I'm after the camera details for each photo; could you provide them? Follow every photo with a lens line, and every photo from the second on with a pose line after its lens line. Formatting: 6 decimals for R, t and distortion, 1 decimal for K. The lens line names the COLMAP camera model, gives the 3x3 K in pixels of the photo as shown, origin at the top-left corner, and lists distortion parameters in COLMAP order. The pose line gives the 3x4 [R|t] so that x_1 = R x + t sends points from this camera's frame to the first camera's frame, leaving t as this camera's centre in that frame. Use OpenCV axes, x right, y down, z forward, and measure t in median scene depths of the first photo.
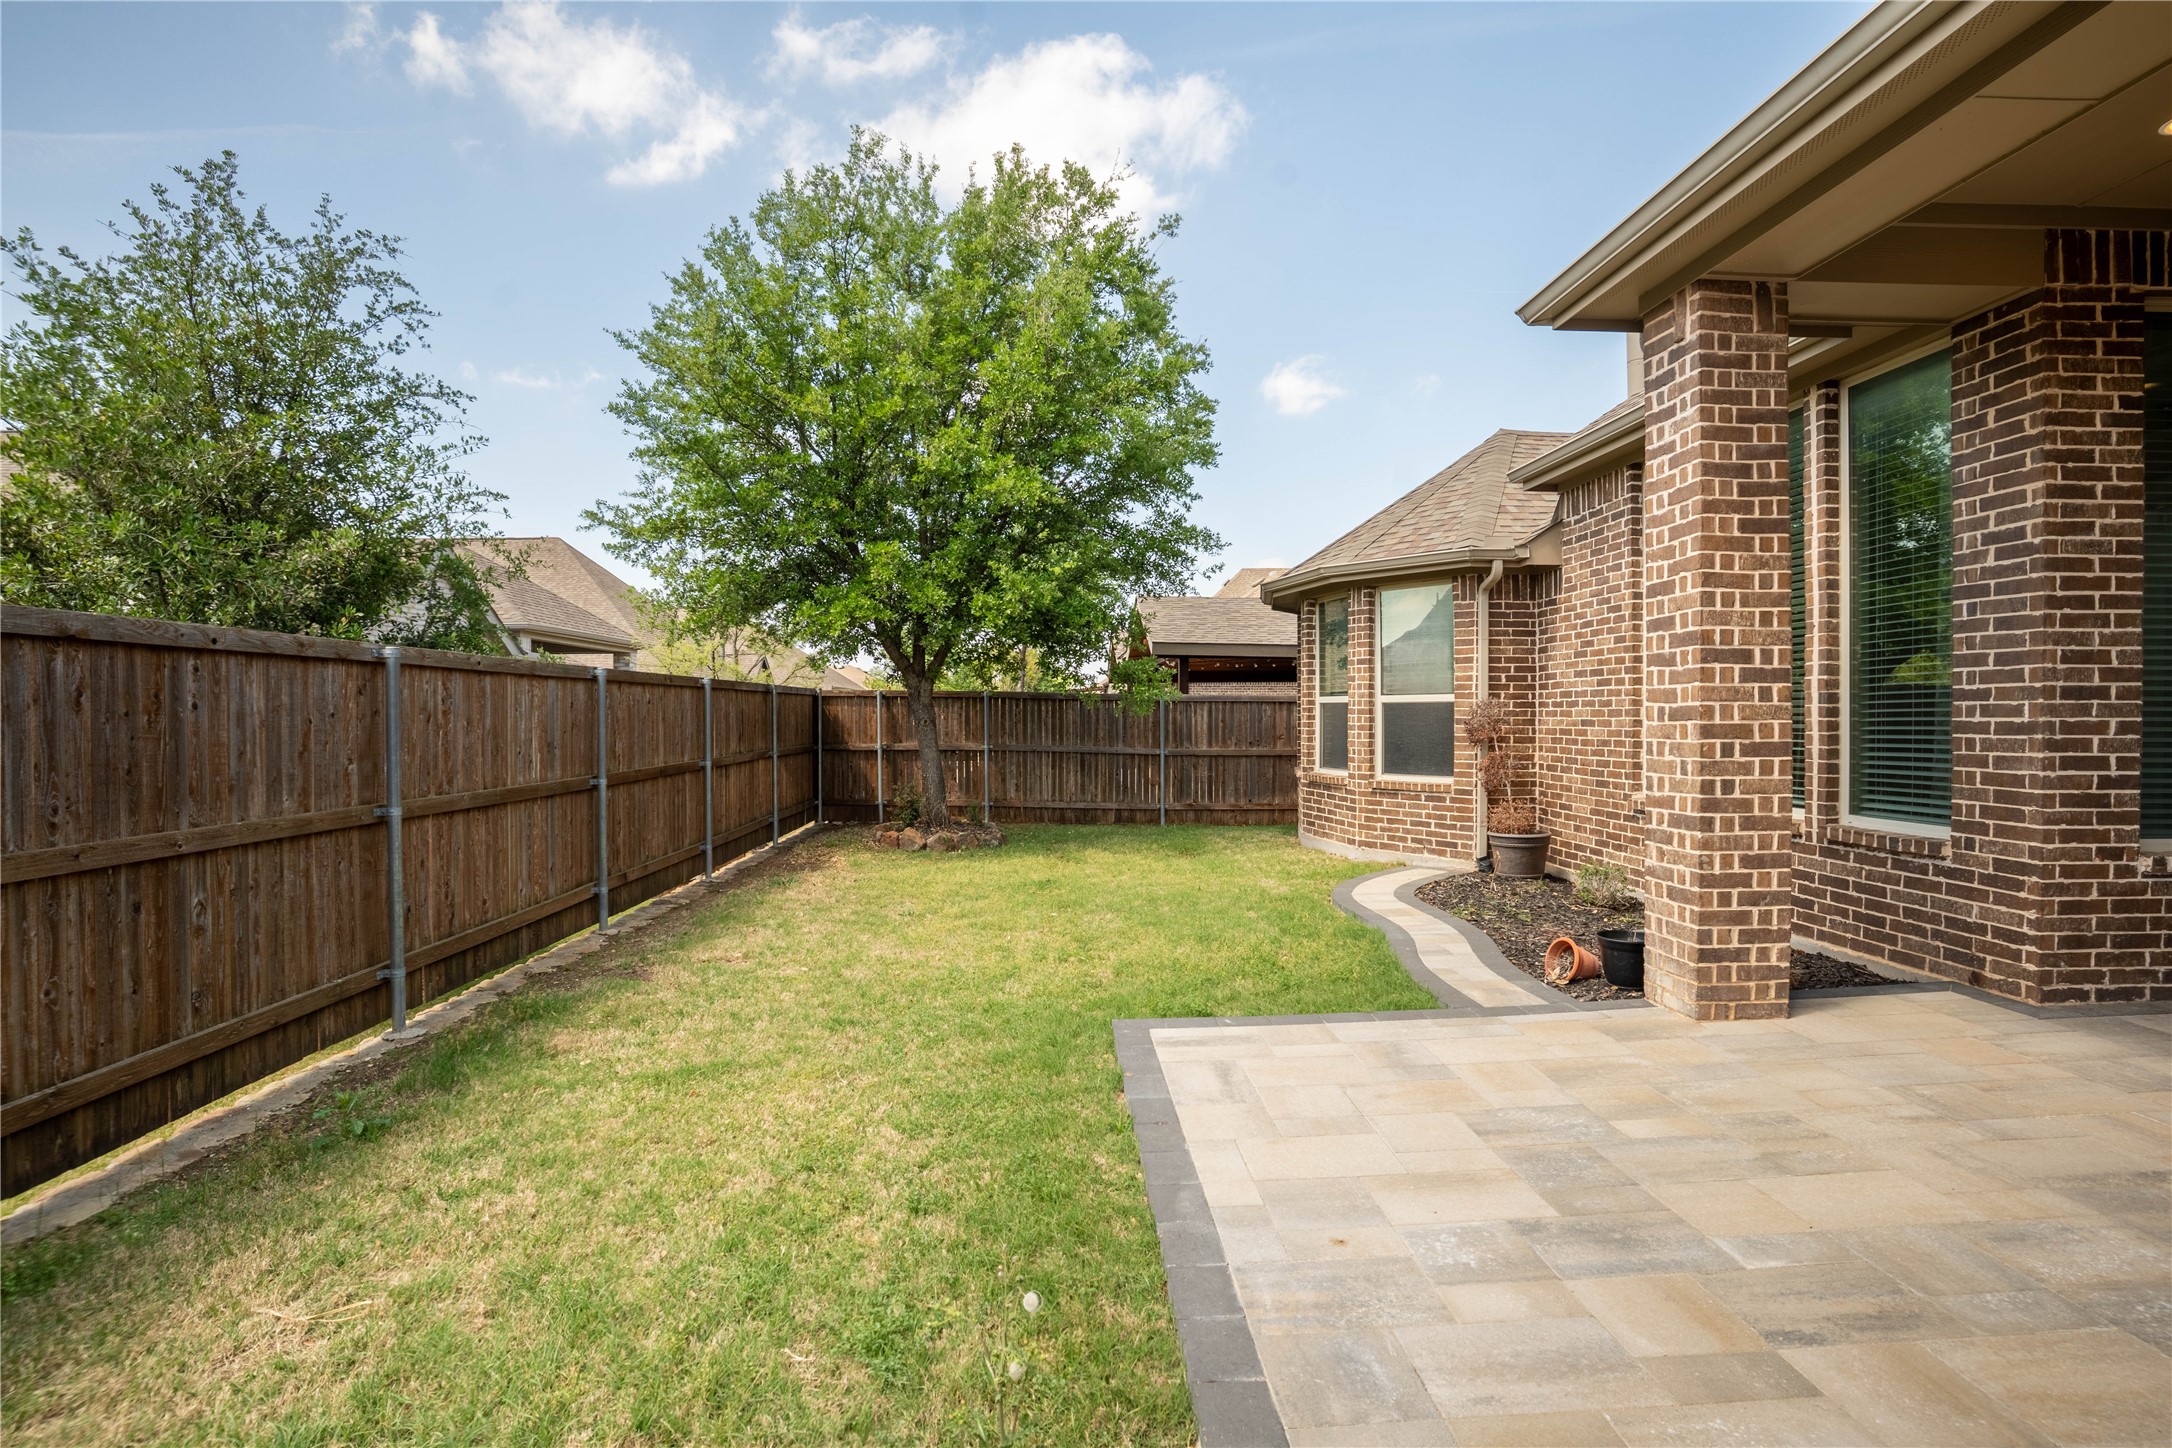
lens RADIAL K [[1058.7, 0, 1088.7], [0, 1058.7, 720.1], [0, 0, 1]] dist [-0.068668, 0.027885]
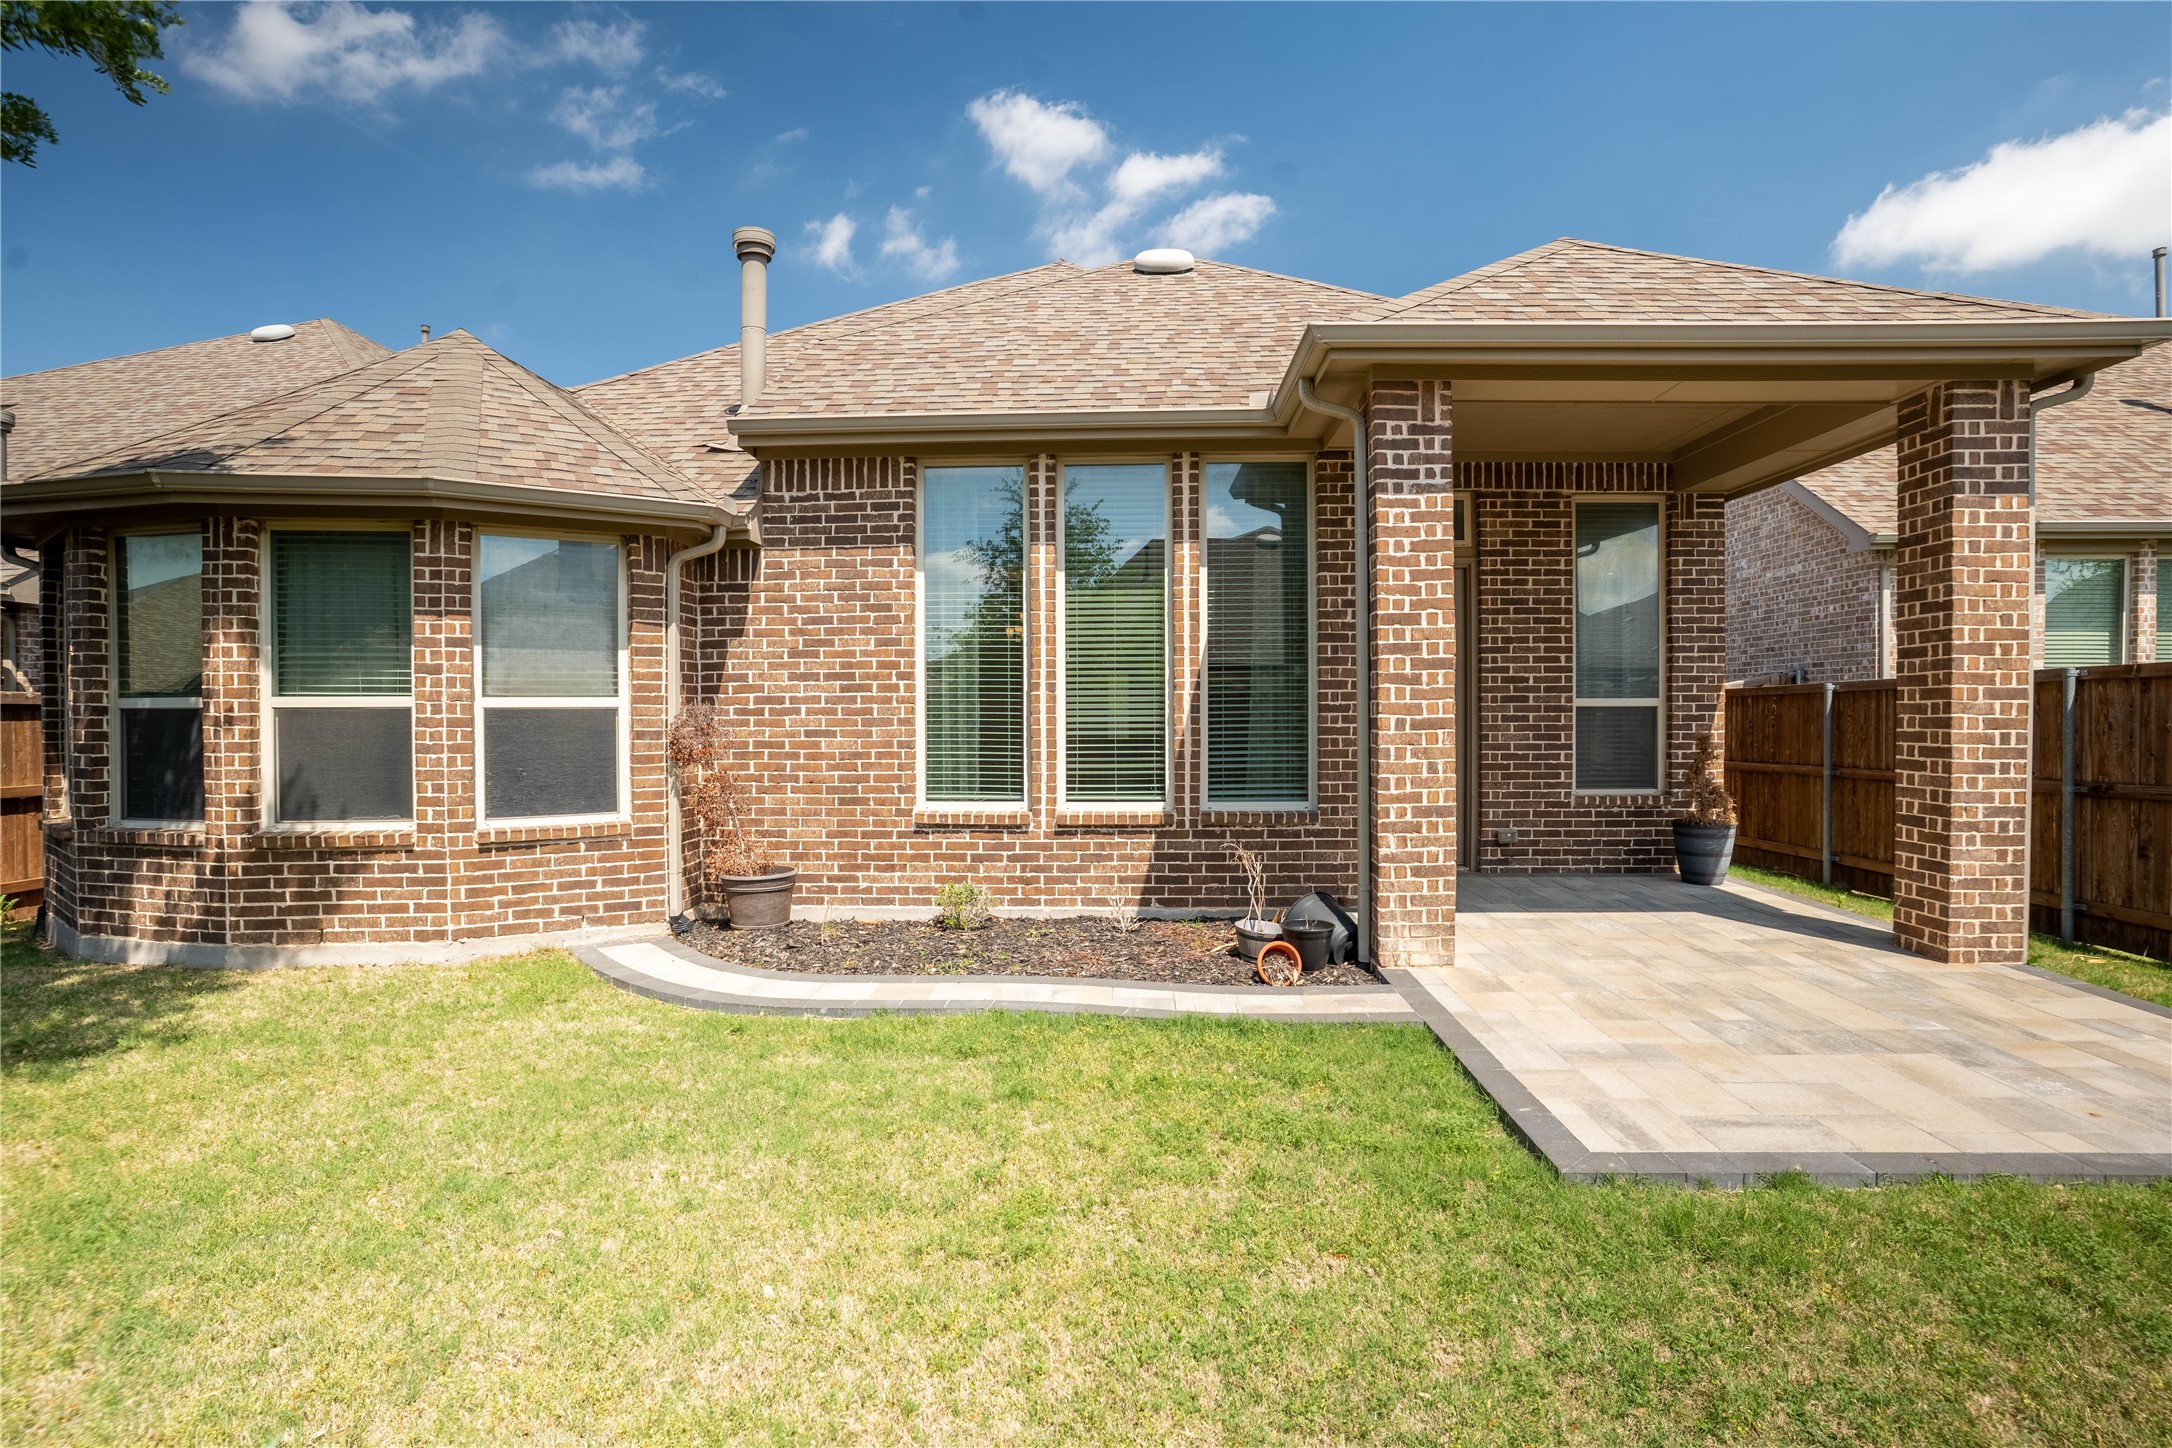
lens RADIAL K [[1058.7, 0, 1100.4], [0, 1058.7, 719.0], [0, 0, 1]] dist [-0.068668, 0.027885]
pose [[0.090315, -0.005936, 0.995896, -0.551343], [0.009079, 0.999946, 0.005136, -0.017039], [-0.995872, 0.008578, 0.090364, 0.997969]]
